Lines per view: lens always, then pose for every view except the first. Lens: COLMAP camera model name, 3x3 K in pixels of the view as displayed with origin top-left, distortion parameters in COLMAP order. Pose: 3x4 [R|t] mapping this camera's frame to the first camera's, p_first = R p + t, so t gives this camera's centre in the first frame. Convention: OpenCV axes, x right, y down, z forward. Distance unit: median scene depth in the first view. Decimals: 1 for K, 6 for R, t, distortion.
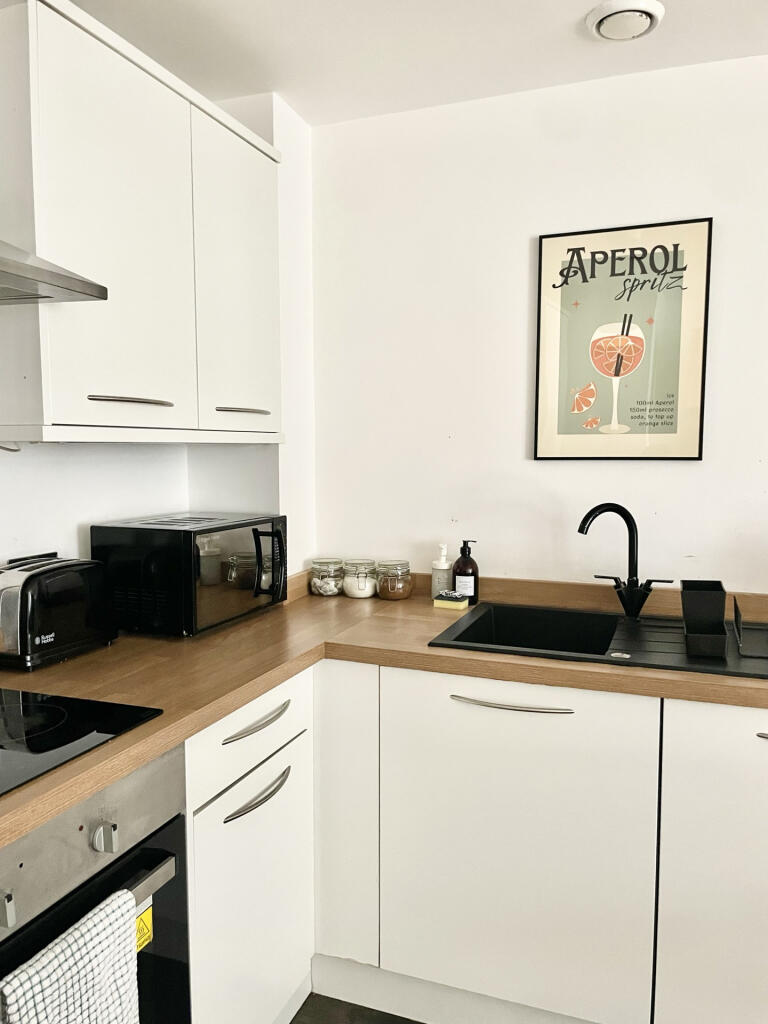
lens RADIAL K [[792.6, 0, 381.3], [0, 792.6, 517.8], [0, 0, 1]] dist [0.079253, -0.060363]
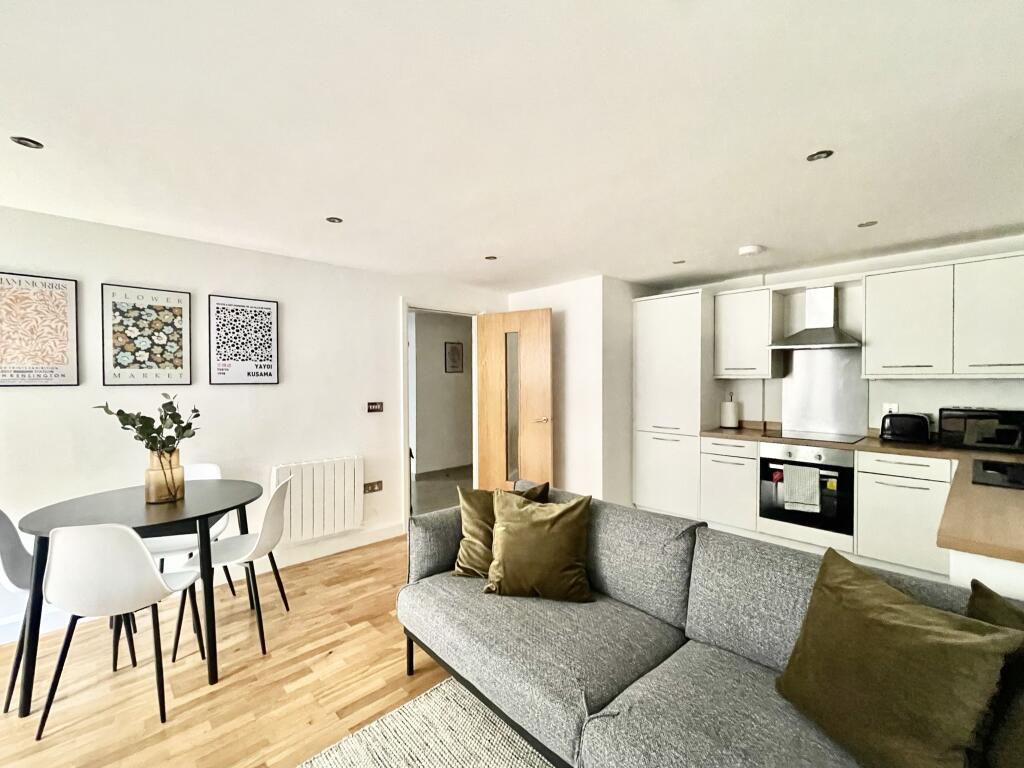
lens RADIAL K [[445.9, 0, 504.2], [0, 445.9, 382.3], [0, 0, 1]] dist [0.001822, 0.000379]
pose [[-0.433609, 0.010106, -0.901045, 1.655207], [-0.077739, 0.995789, 0.048579, -0.030256], [0.897742, 0.091111, -0.430997, 0.241277]]
